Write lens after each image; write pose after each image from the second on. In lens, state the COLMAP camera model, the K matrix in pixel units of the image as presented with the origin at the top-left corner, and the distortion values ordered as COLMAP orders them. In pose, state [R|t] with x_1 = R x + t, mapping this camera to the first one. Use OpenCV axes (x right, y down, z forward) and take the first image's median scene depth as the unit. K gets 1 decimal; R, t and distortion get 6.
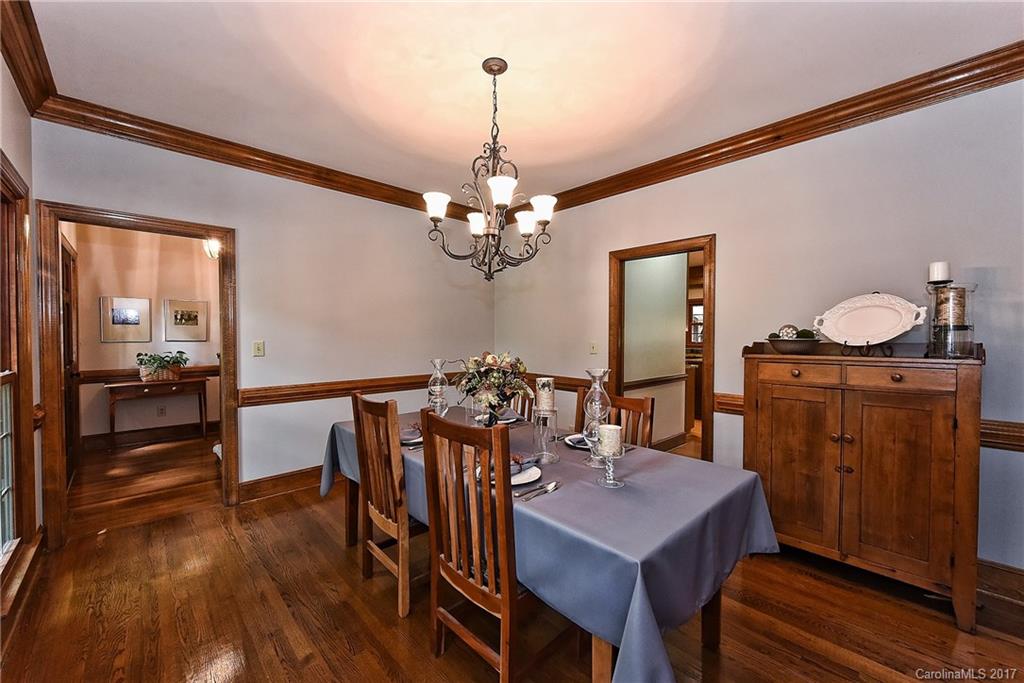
lens RADIAL K [[406.6, 0, 511.1], [0, 406.6, 345.6], [0, 0, 1]] dist [0.001875, -0.001141]
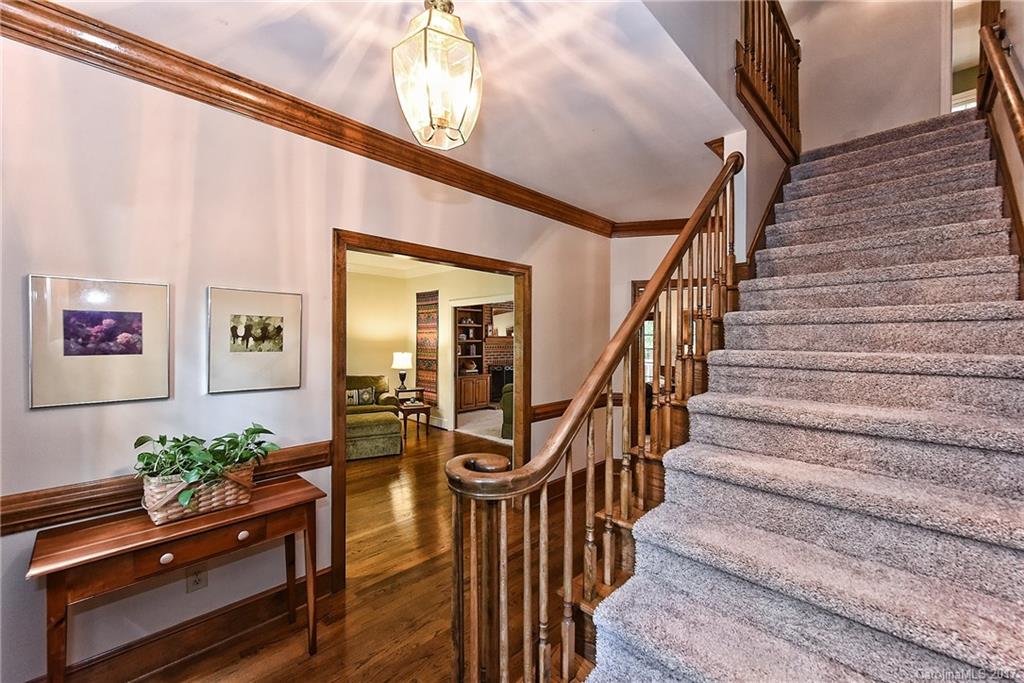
lens RADIAL K [[406.6, 0, 513.3], [0, 406.6, 338.8], [0, 0, 1]] dist [0.001875, -0.001141]
pose [[0.998978, -0.000645, 0.045205, -0.585247], [0.001478, 0.999830, -0.018406, -0.057402], [-0.045186, 0.018454, 0.998808, 0.607496]]
